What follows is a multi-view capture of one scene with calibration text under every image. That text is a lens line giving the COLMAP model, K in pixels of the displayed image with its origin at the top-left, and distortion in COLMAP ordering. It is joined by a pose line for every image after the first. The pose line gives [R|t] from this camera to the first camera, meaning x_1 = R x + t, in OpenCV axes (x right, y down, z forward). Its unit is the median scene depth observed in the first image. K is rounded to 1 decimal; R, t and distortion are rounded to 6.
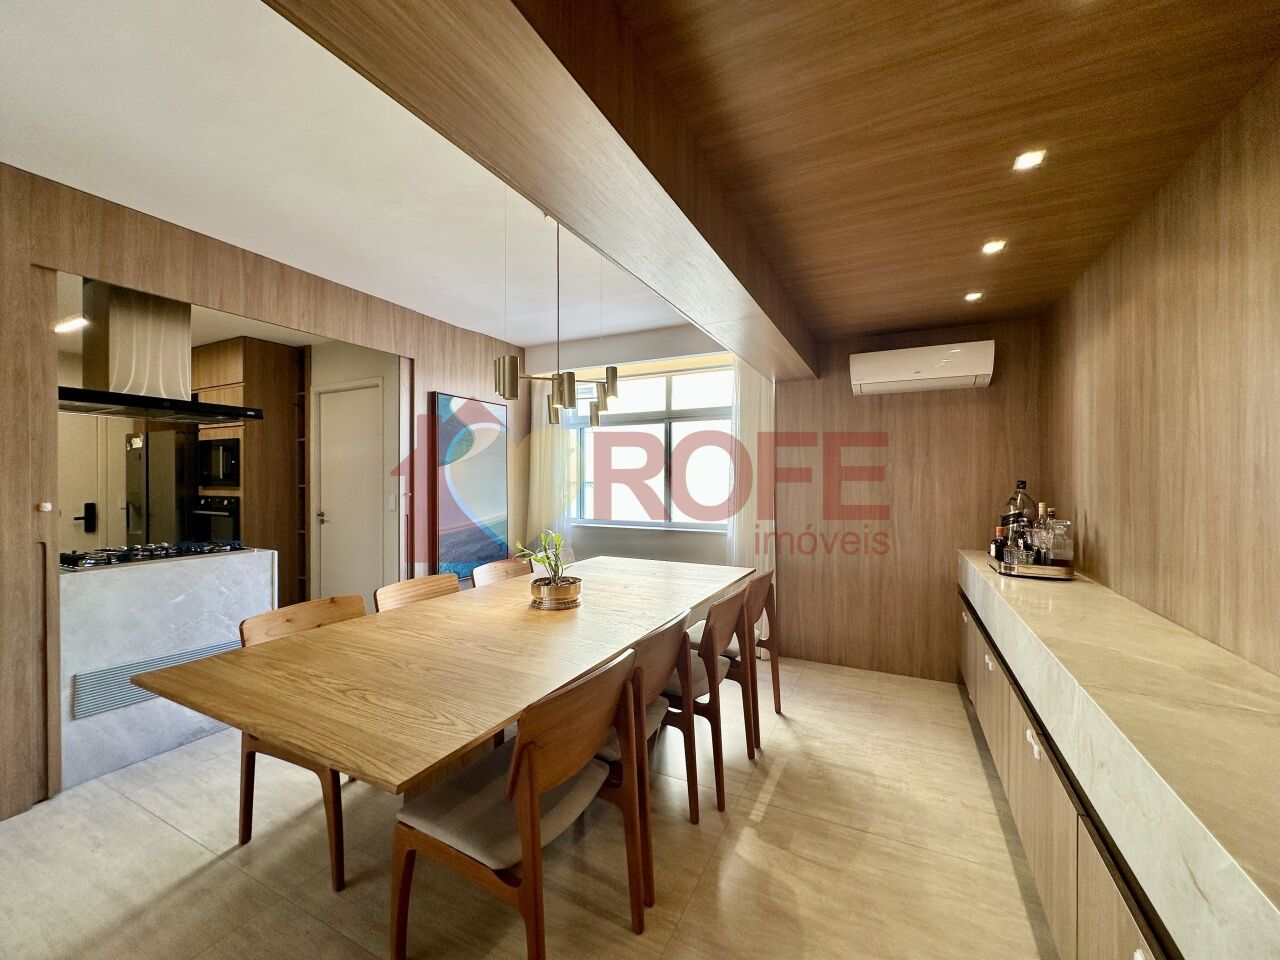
lens RADIAL K [[513.0, 0, 642.3], [0, 513.0, 478.5], [0, 0, 1]] dist [-0.002294, 0.000483]
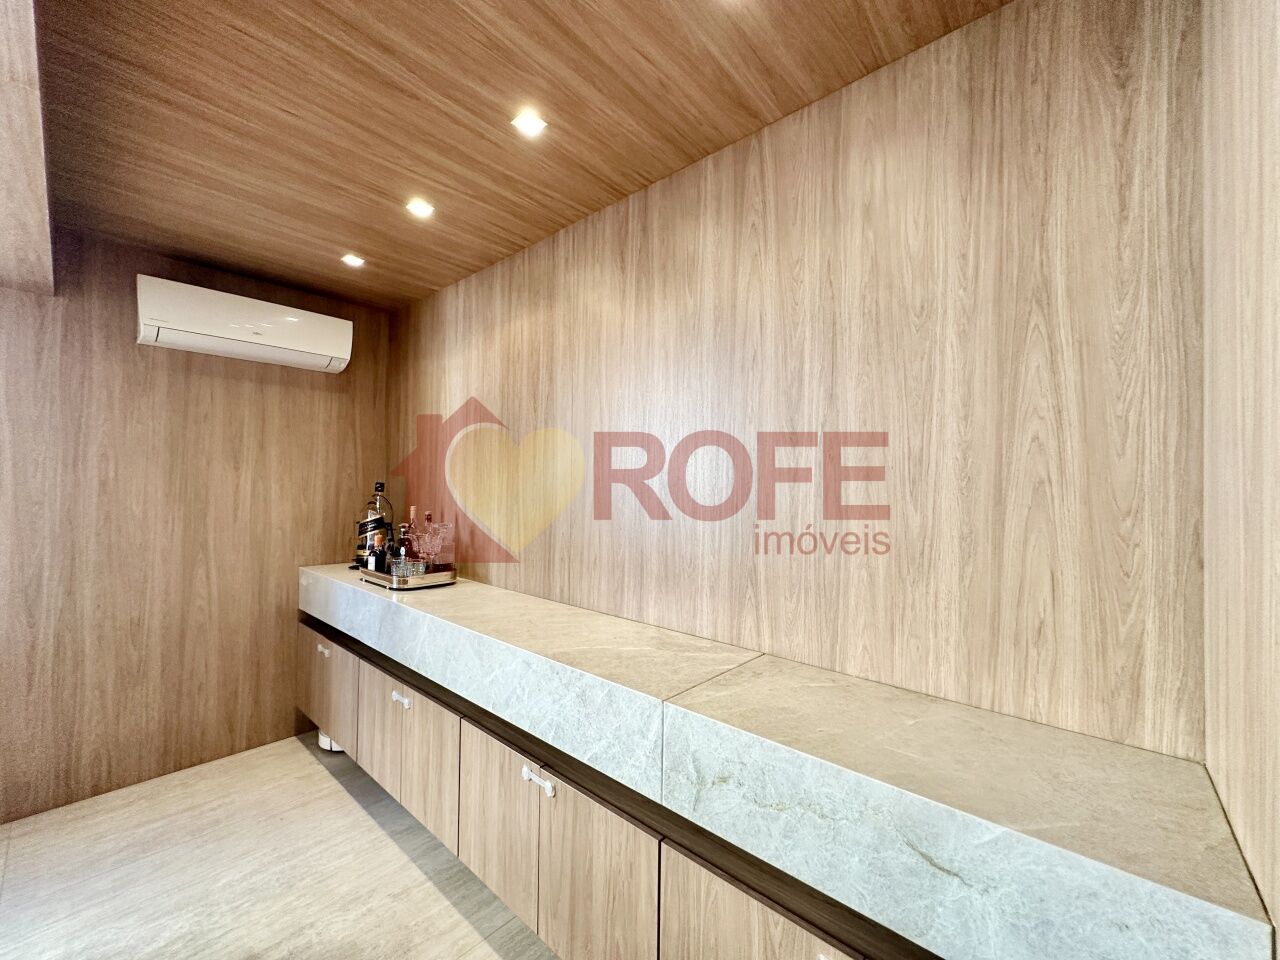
lens RADIAL K [[513.0, 0, 642.3], [0, 513.0, 478.5], [0, 0, 1]] dist [-0.002294, 0.000483]
pose [[0.265294, 0.013955, 0.964066, -0.022782], [-0.008483, 0.999890, -0.012139, 0.003732], [-0.964130, -0.004958, 0.265384, 0.294220]]
